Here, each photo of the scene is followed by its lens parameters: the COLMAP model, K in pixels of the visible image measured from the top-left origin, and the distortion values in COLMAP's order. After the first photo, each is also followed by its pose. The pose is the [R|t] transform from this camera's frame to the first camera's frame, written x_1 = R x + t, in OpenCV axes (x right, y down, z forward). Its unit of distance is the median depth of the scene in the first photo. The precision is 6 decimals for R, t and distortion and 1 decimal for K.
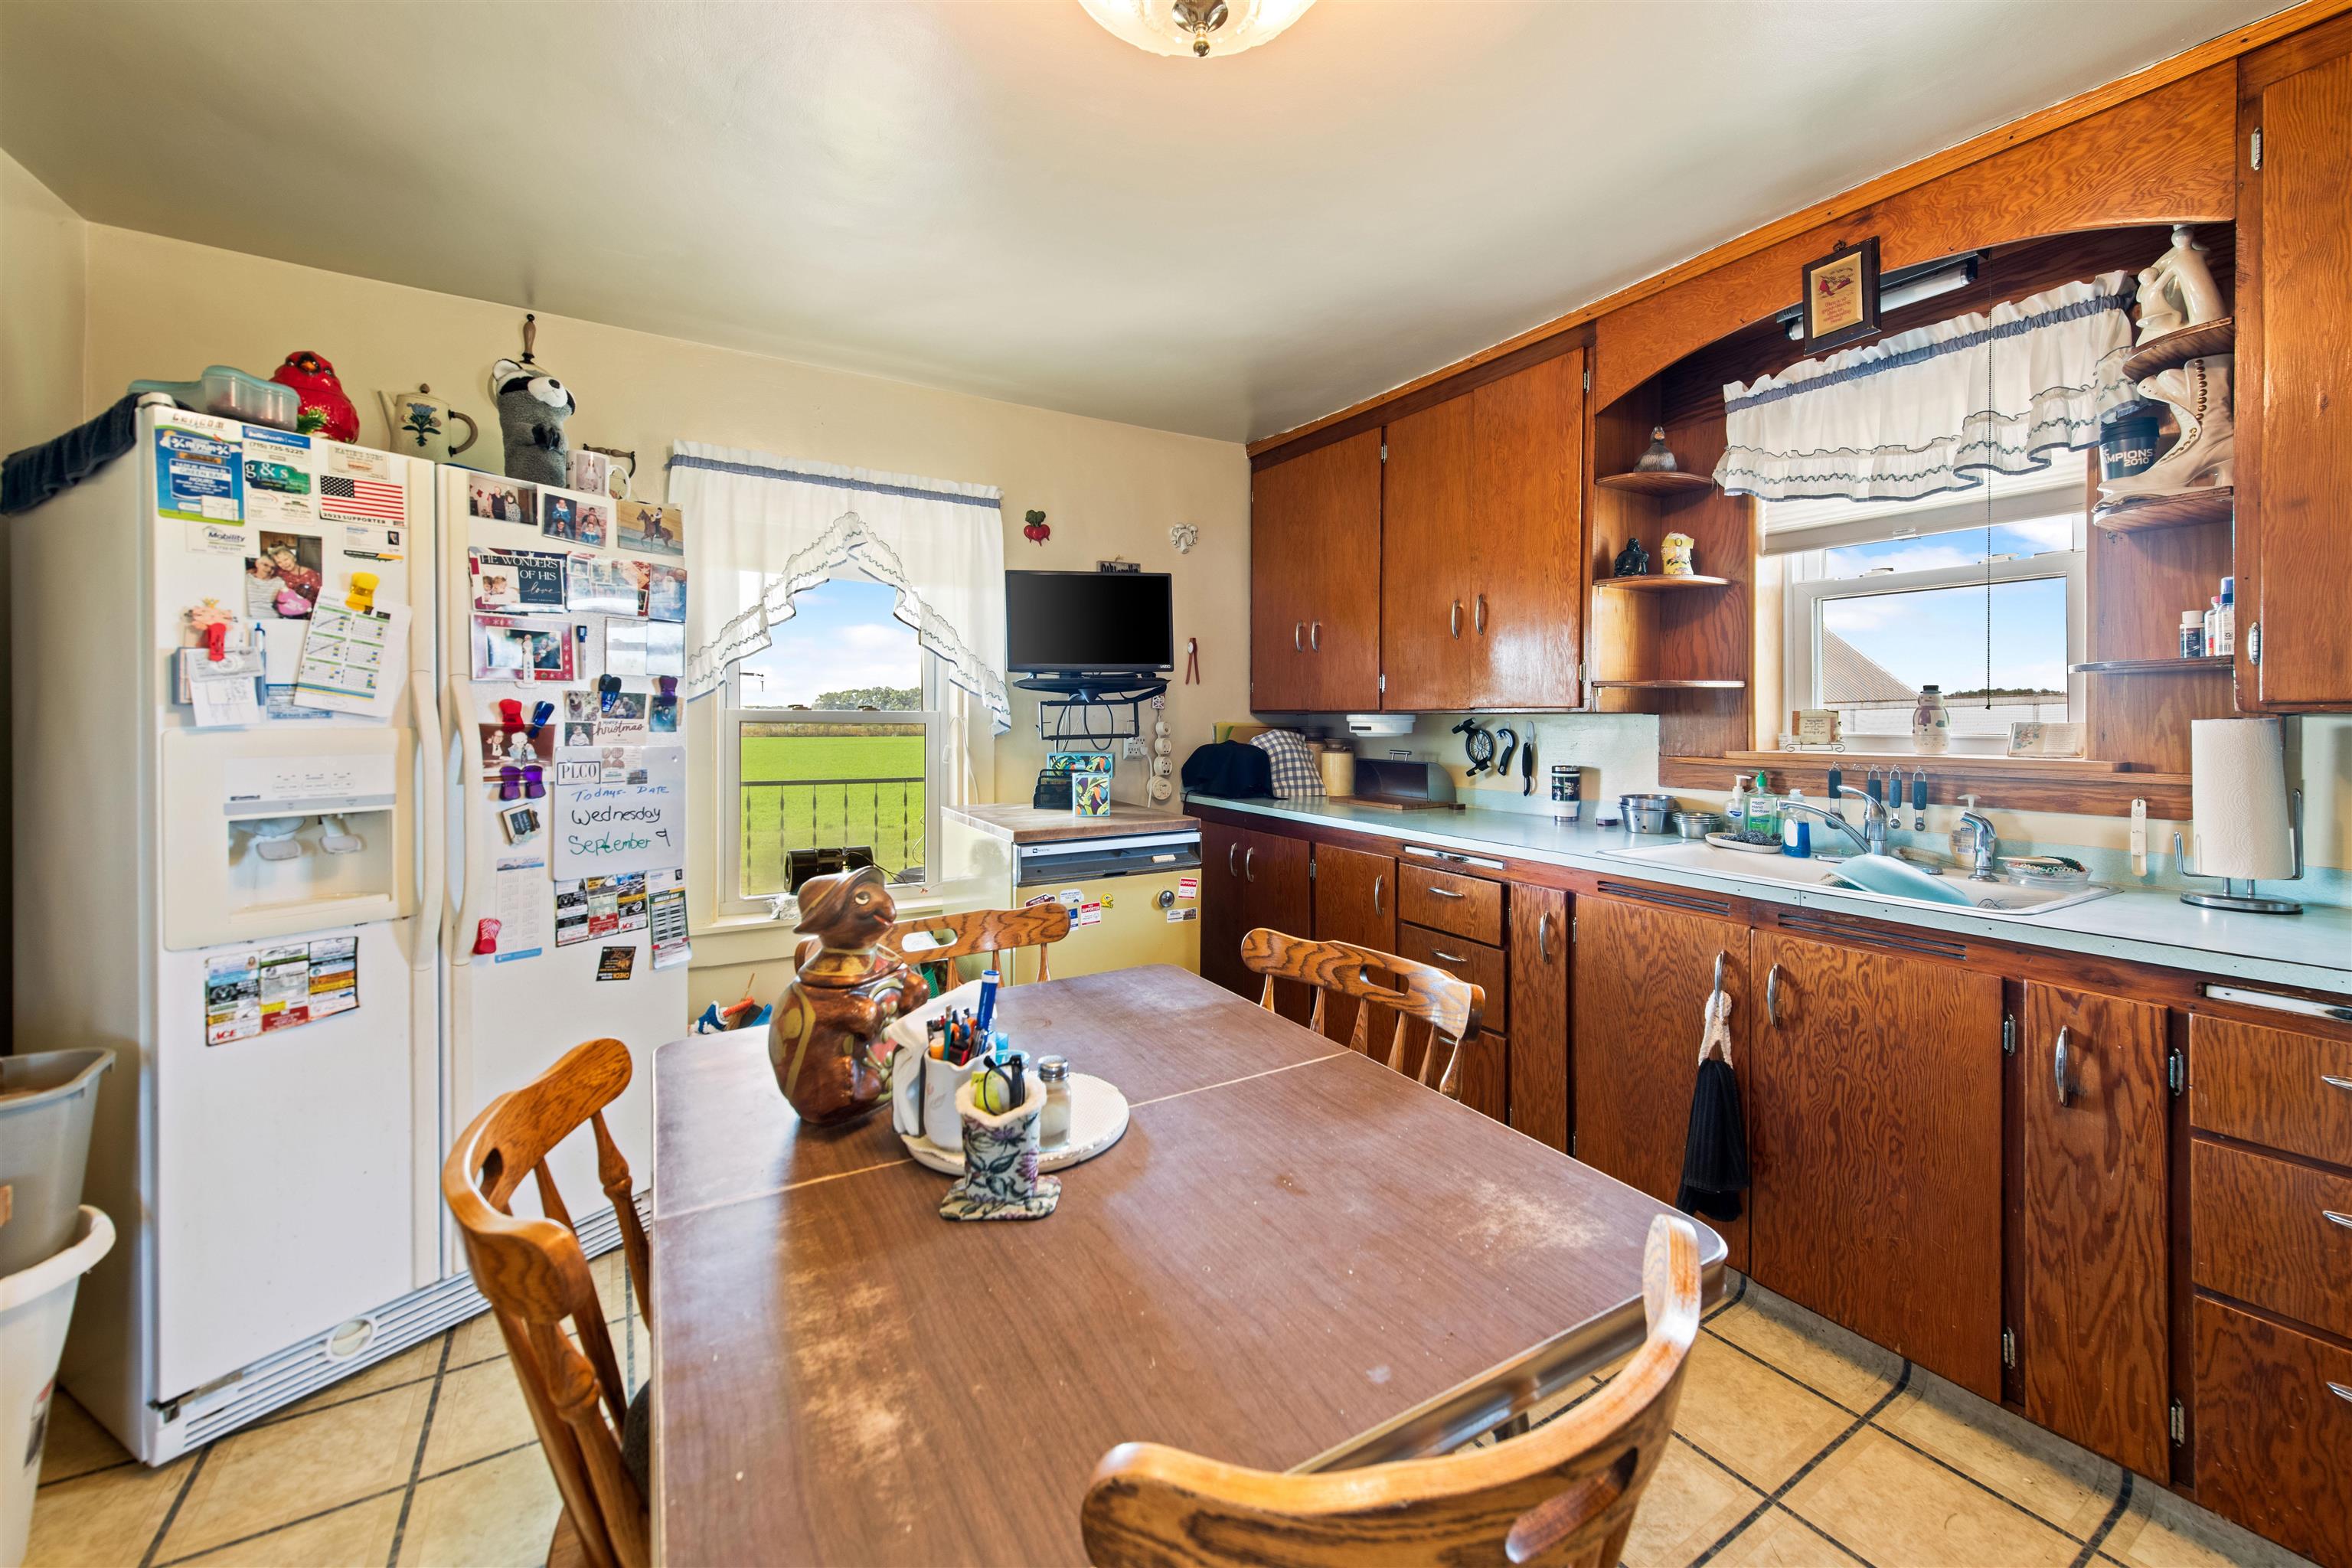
lens RADIAL K [[937.6, 0, 1237.1], [0, 937.6, 729.2], [0, 0, 1]] dist [0.008090, -0.000581]
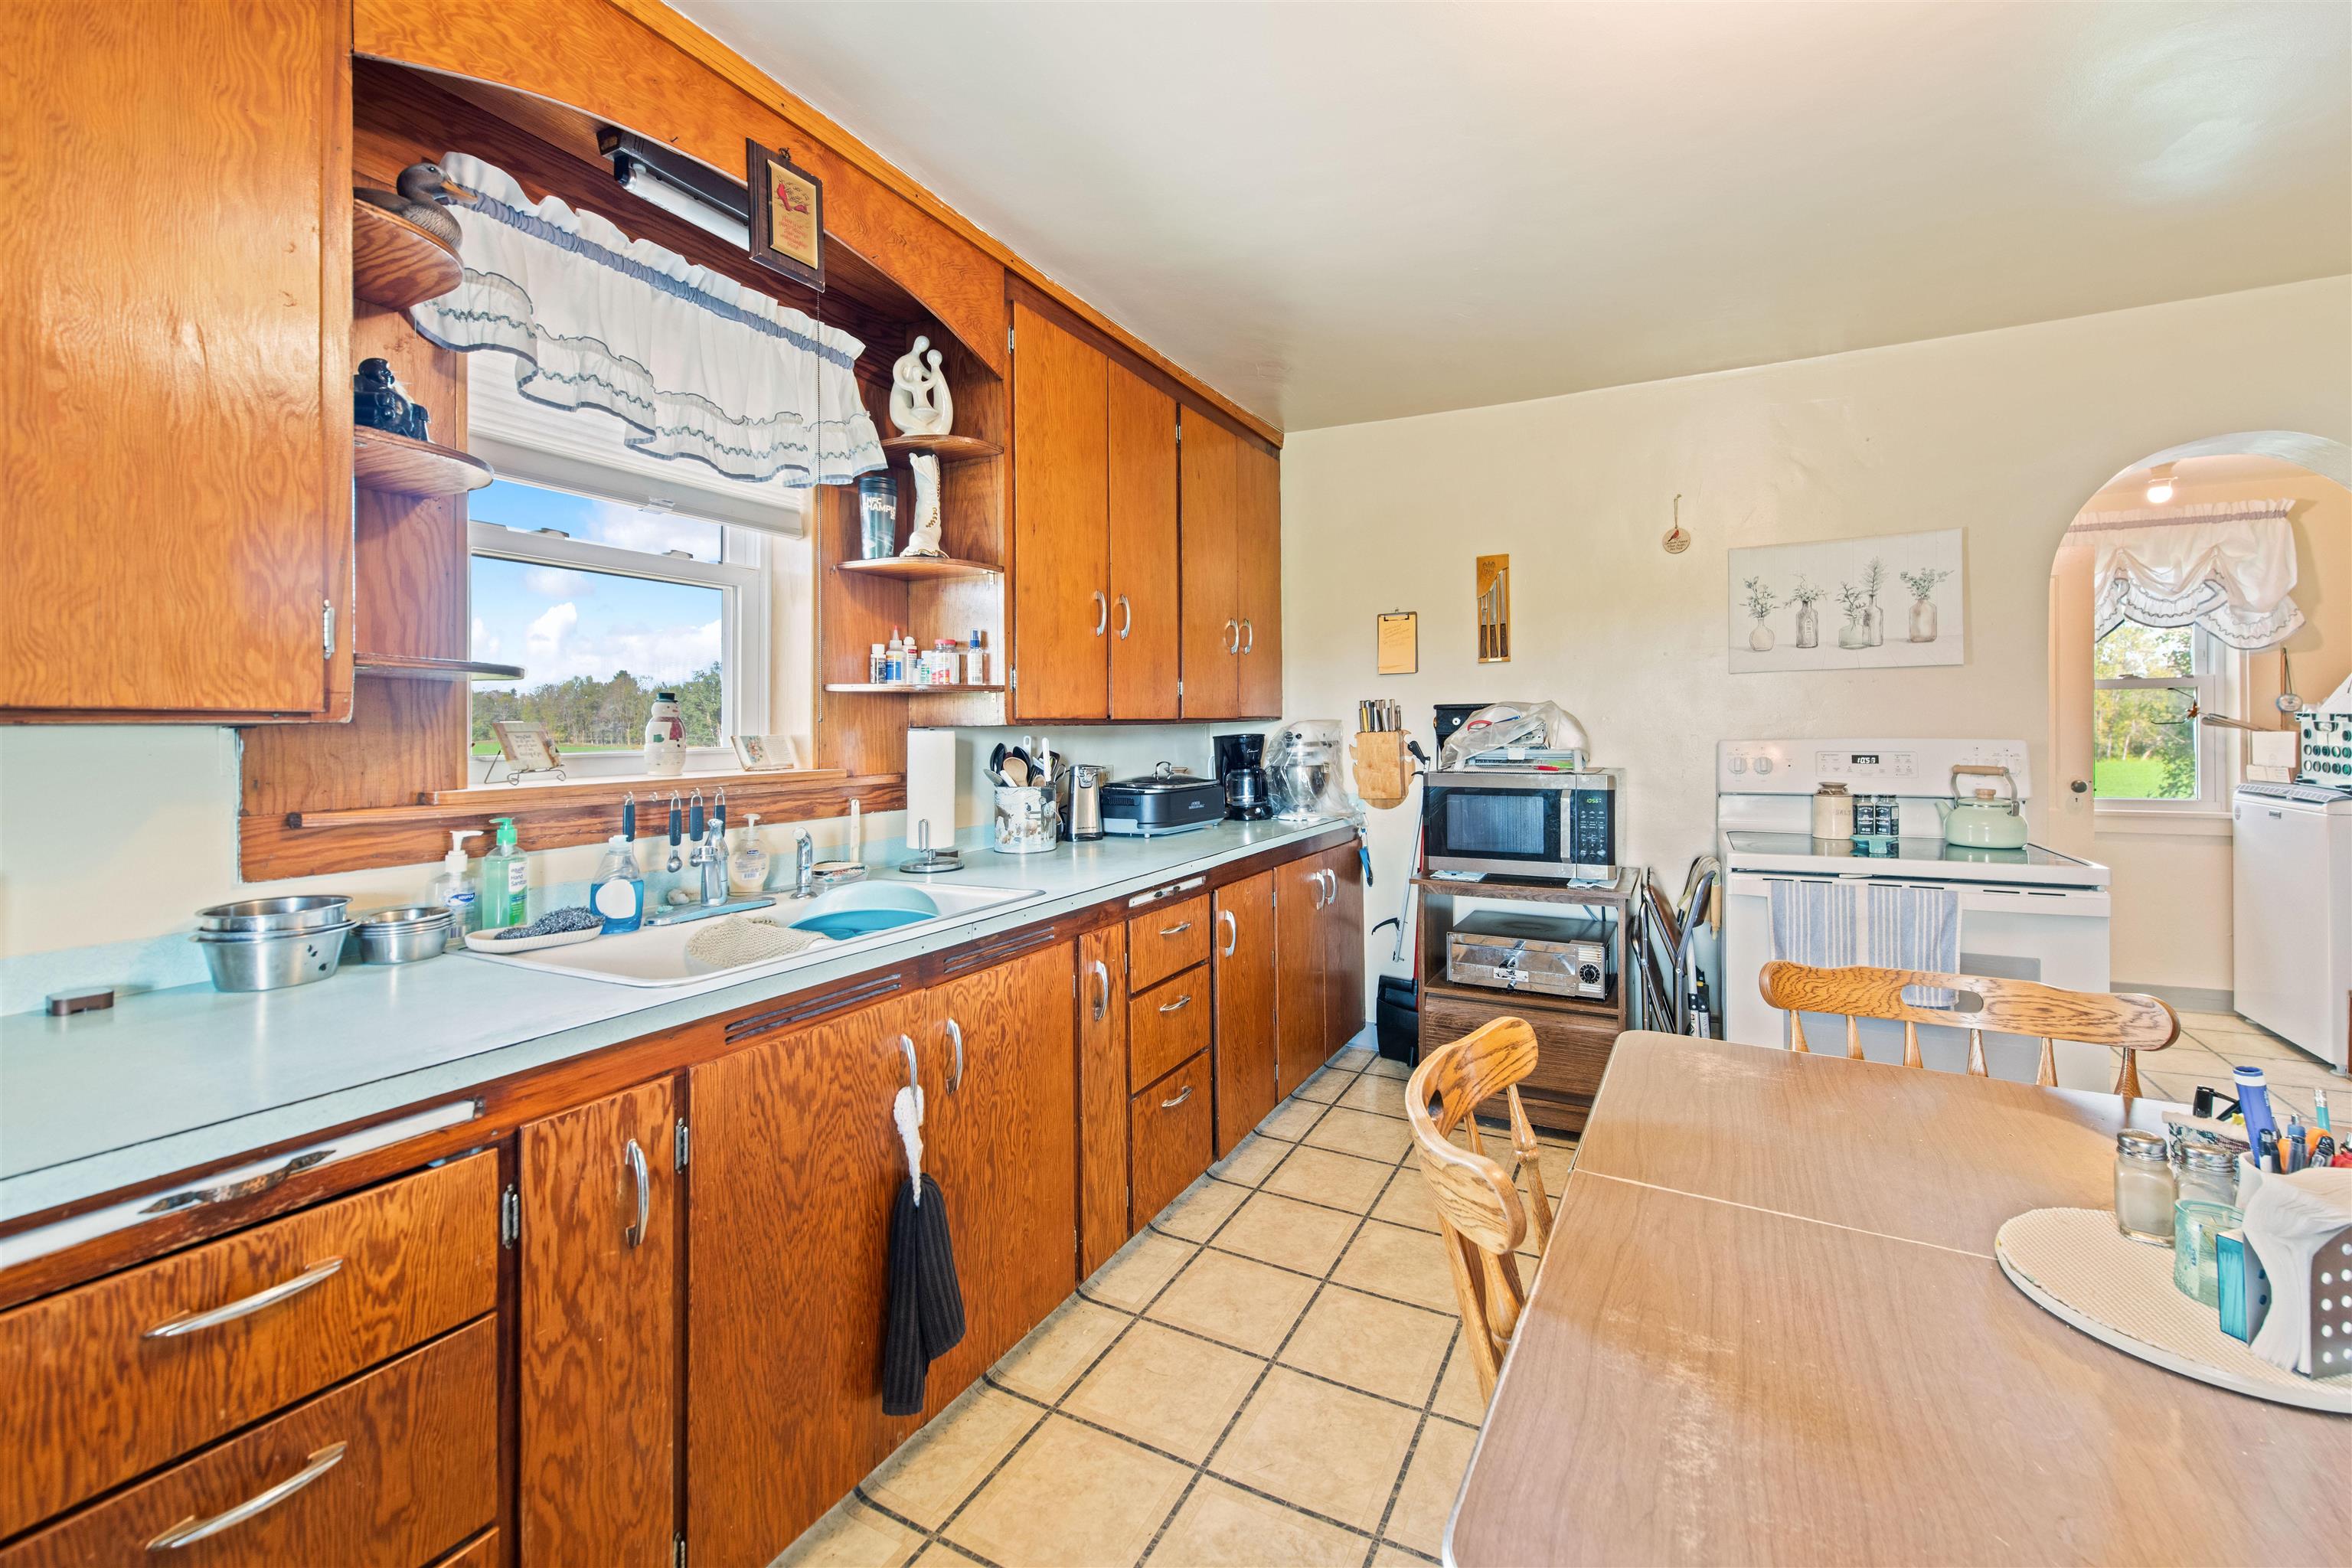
lens RADIAL K [[937.6, 0, 1237.1], [0, 937.6, 729.2], [0, 0, 1]] dist [0.008090, -0.000581]
pose [[-0.500242, -0.001596, 0.865884, -0.254763], [0.017017, 0.999787, 0.011674, -0.015892], [-0.865718, 0.020575, -0.500109, 1.034263]]
